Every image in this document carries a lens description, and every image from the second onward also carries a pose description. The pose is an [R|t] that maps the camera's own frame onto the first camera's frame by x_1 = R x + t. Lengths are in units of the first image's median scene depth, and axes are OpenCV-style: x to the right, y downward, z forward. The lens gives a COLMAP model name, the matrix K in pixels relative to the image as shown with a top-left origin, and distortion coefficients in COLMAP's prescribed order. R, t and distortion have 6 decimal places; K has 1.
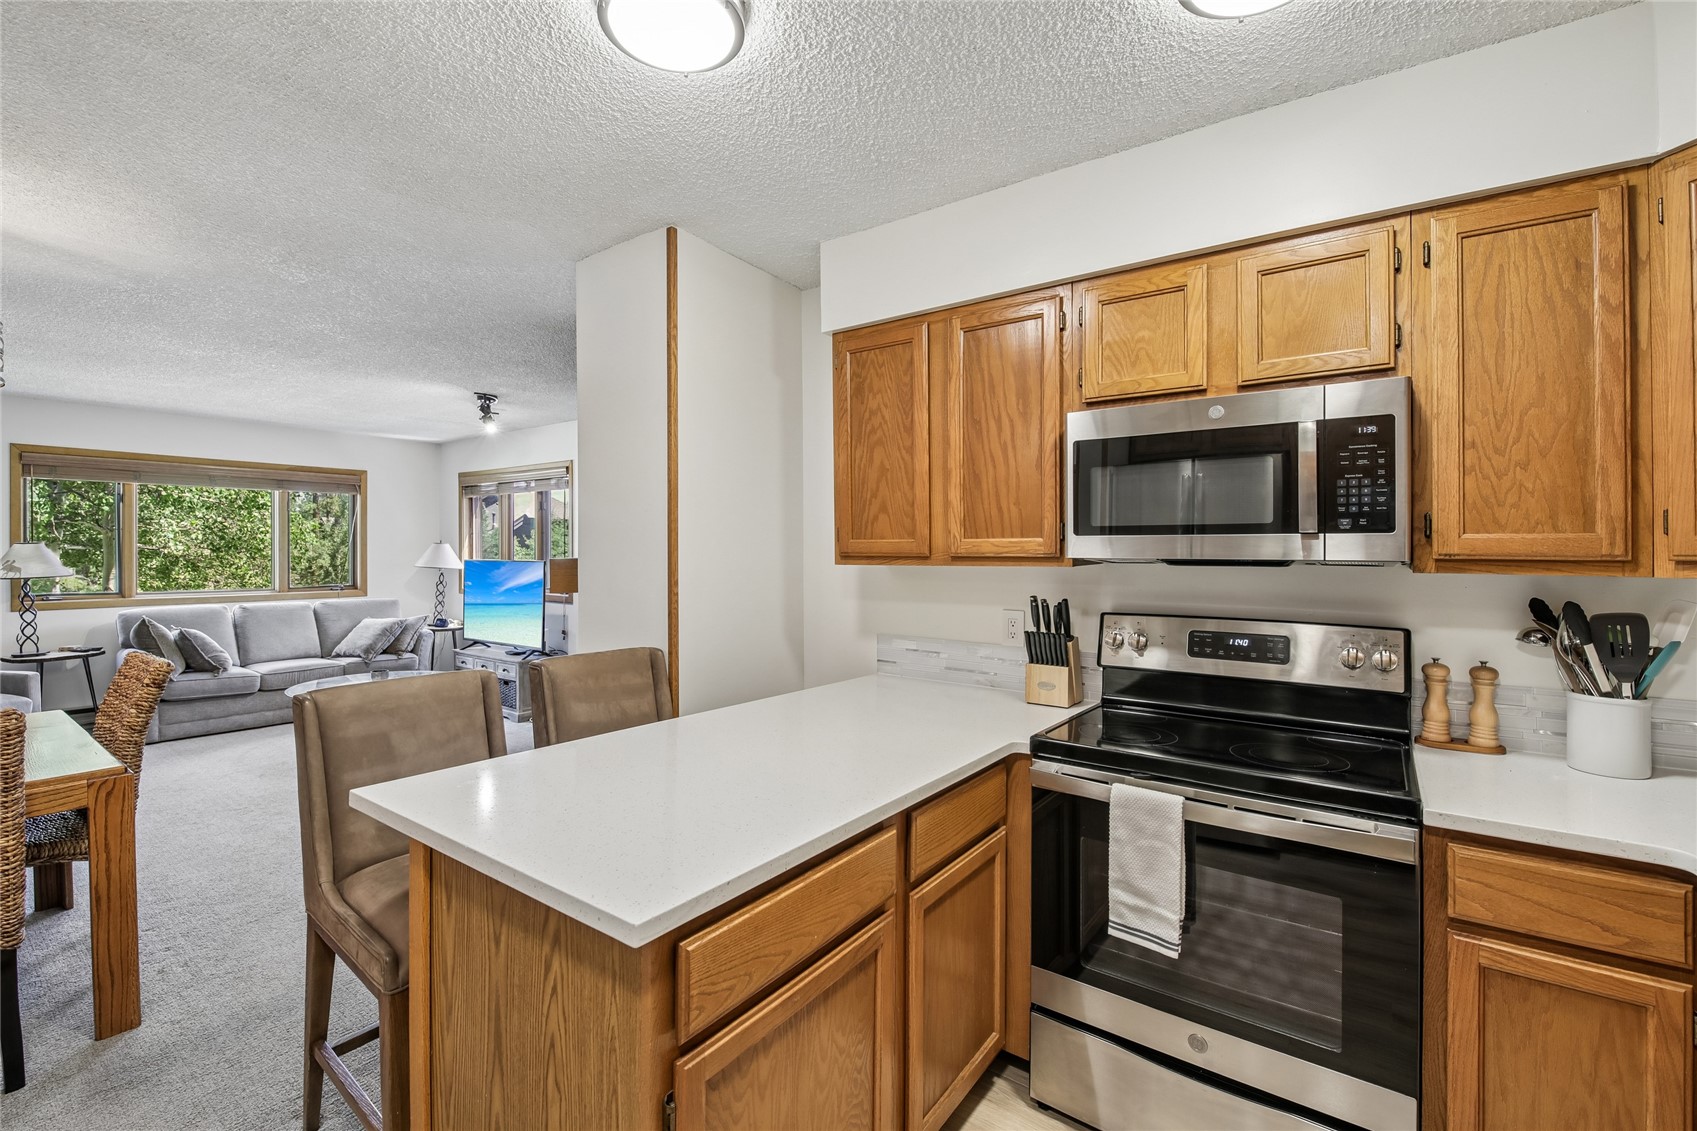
lens RADIAL K [[736.9, 0, 846.5], [0, 736.9, 558.5], [0, 0, 1]] dist [-0.003966, -0.008748]
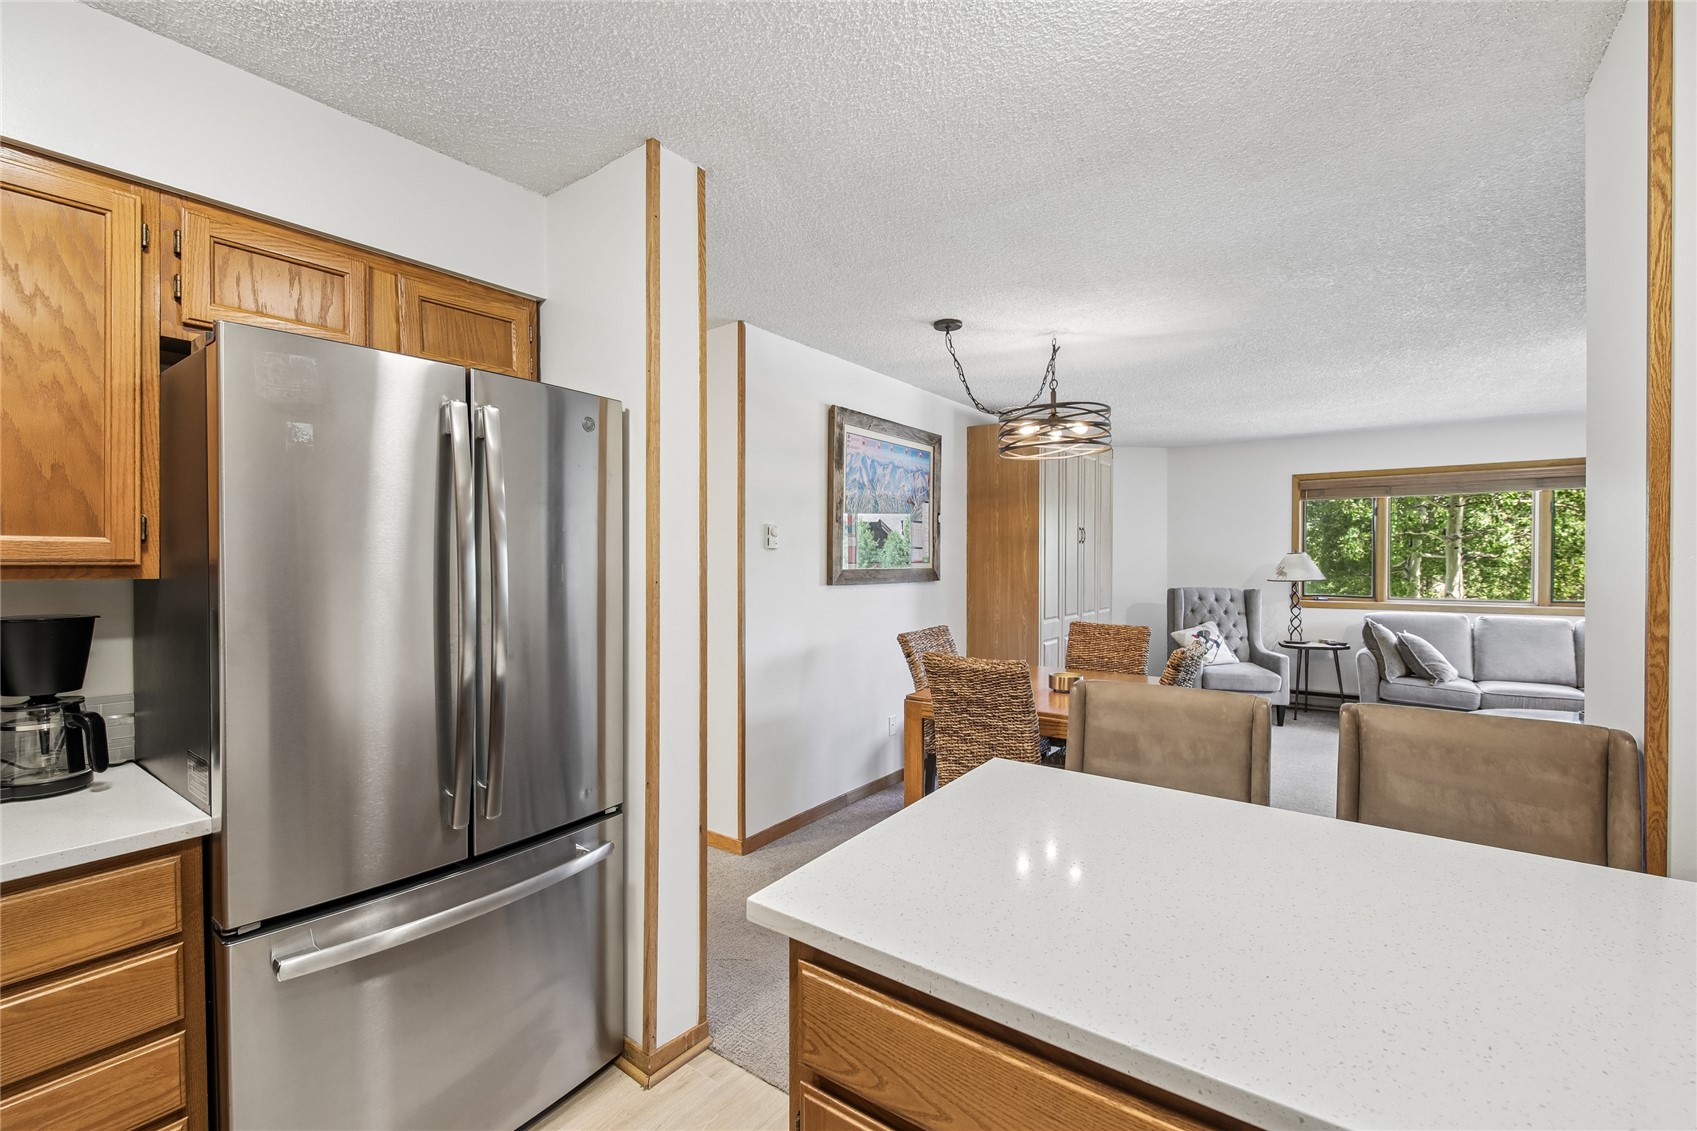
lens RADIAL K [[736.9, 0, 827.4], [0, 736.9, 565.0], [0, 0, 1]] dist [-0.003966, -0.008748]
pose [[-0.017240, 0.005834, -0.999834, 0.148769], [-0.008441, 0.999946, 0.005980, -0.001120], [0.999816, 0.008542, -0.017190, 0.209423]]
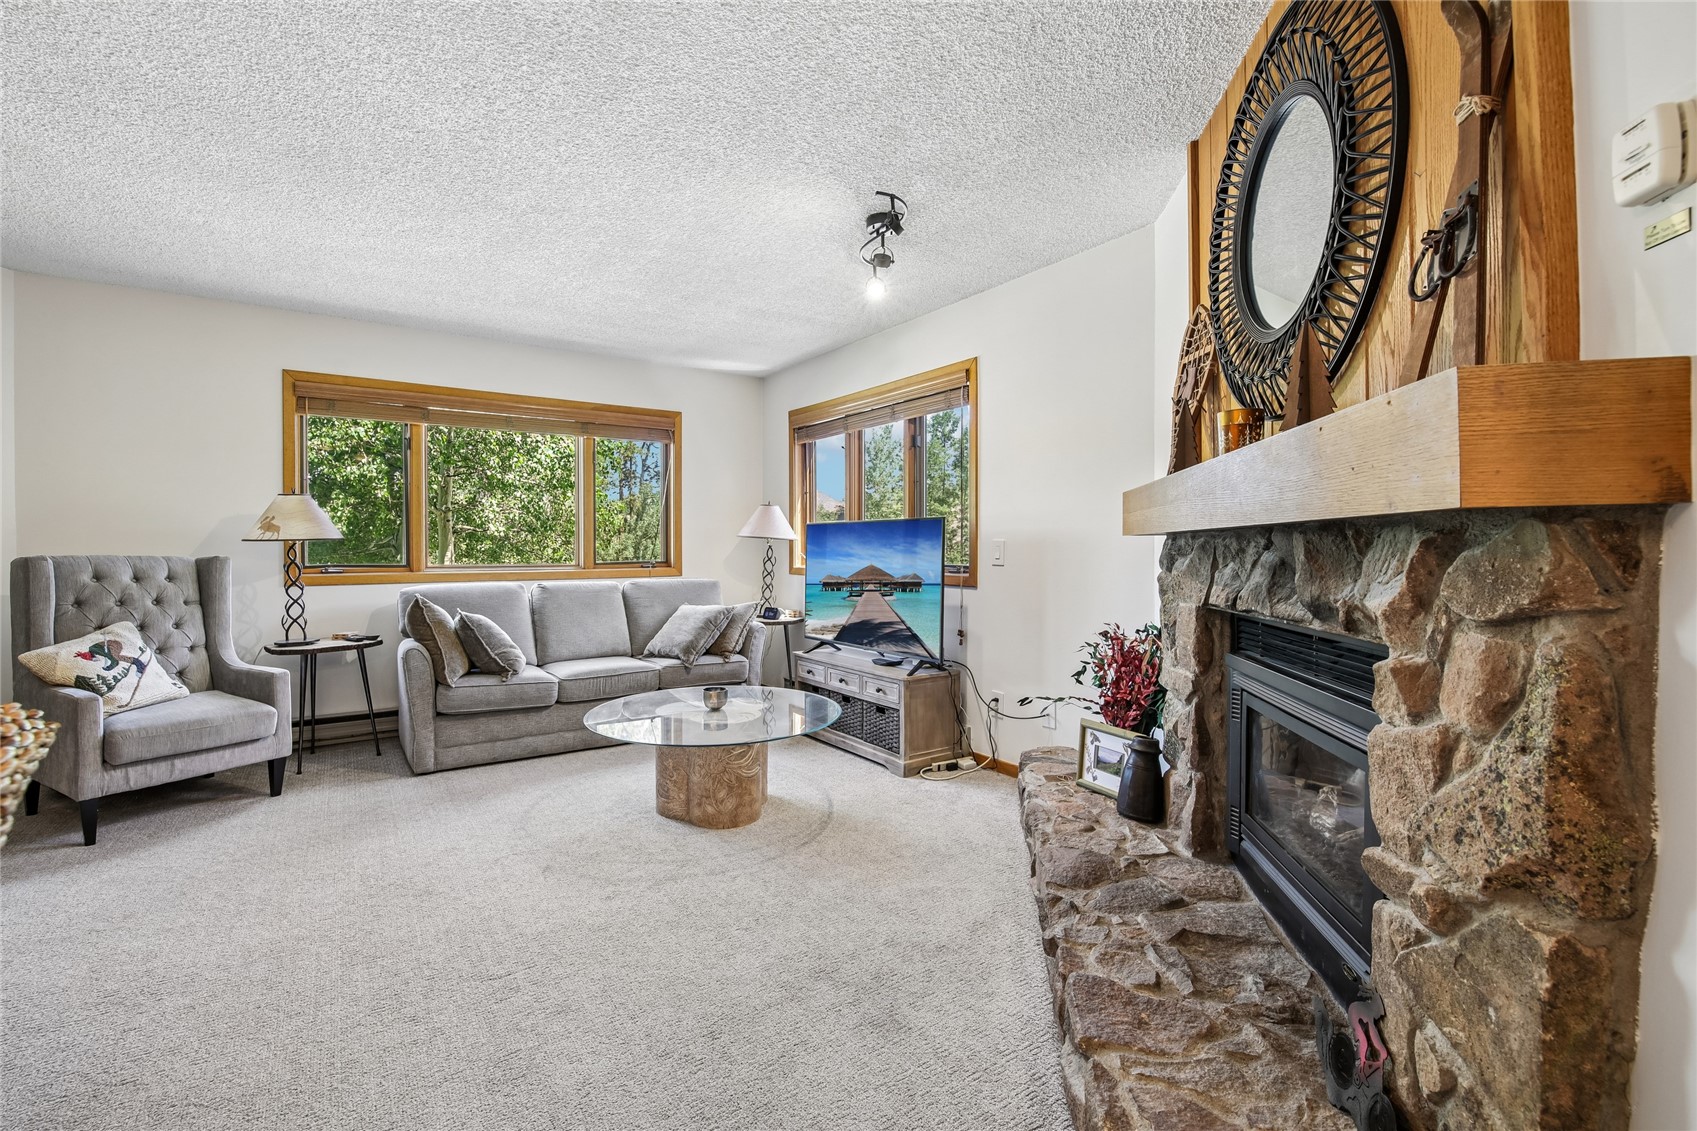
lens RADIAL K [[736.9, 0, 840.0], [0, 736.9, 558.1], [0, 0, 1]] dist [-0.003966, -0.008748]
pose [[0.943288, -0.000400, -0.331976, -0.338882], [0.001668, 0.999992, 0.003535, 0.042203], [0.331972, -0.003888, 0.943281, 0.462975]]
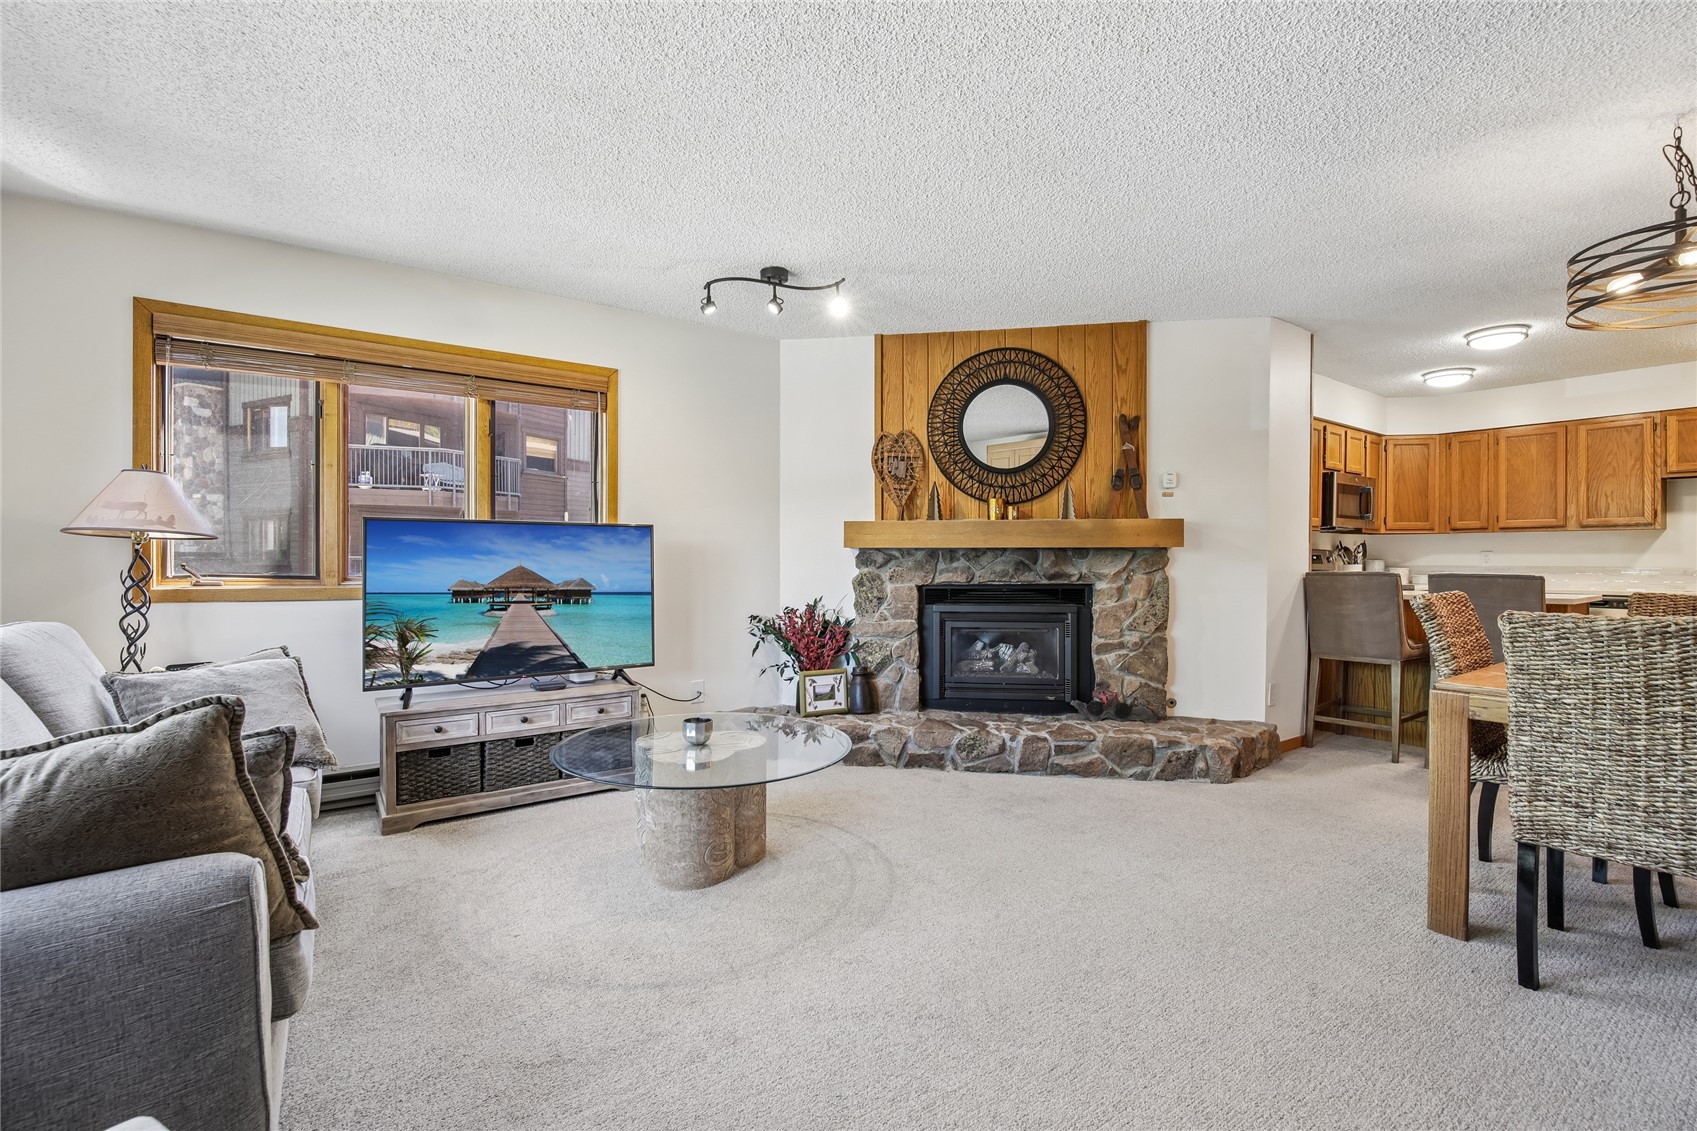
lens RADIAL K [[736.9, 0, 848.7], [0, 736.9, 561.0], [0, 0, 1]] dist [-0.003966, -0.008748]
pose [[0.306863, -0.005984, 0.951735, -1.123165], [0.010394, 0.999942, 0.002935, 0.040971], [-0.951697, 0.008991, 0.306907, 0.751681]]
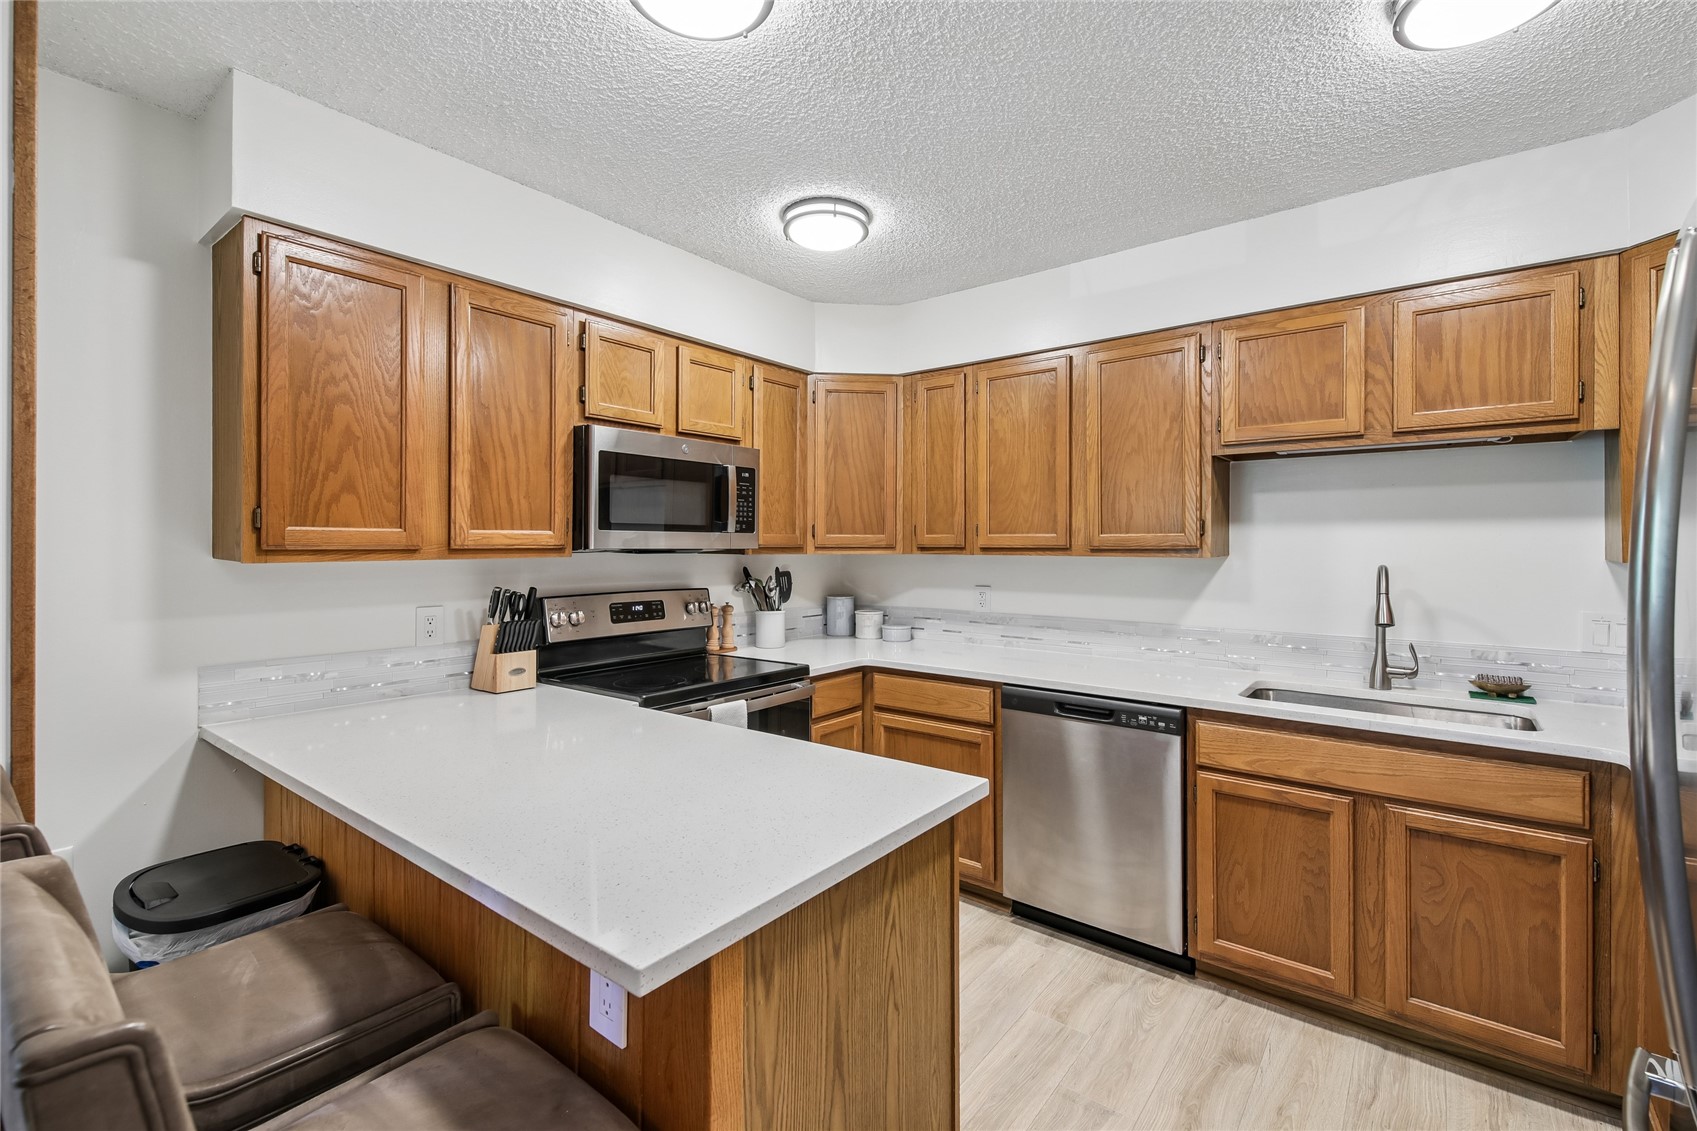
lens RADIAL K [[736.9, 0, 836.0], [0, 736.9, 552.5], [0, 0, 1]] dist [-0.003966, -0.008748]
pose [[0.032005, -0.010241, 0.999435, -0.342403], [0.011443, 0.999886, 0.009879, -0.000684], [-0.999422, 0.011120, 0.032119, 0.231630]]
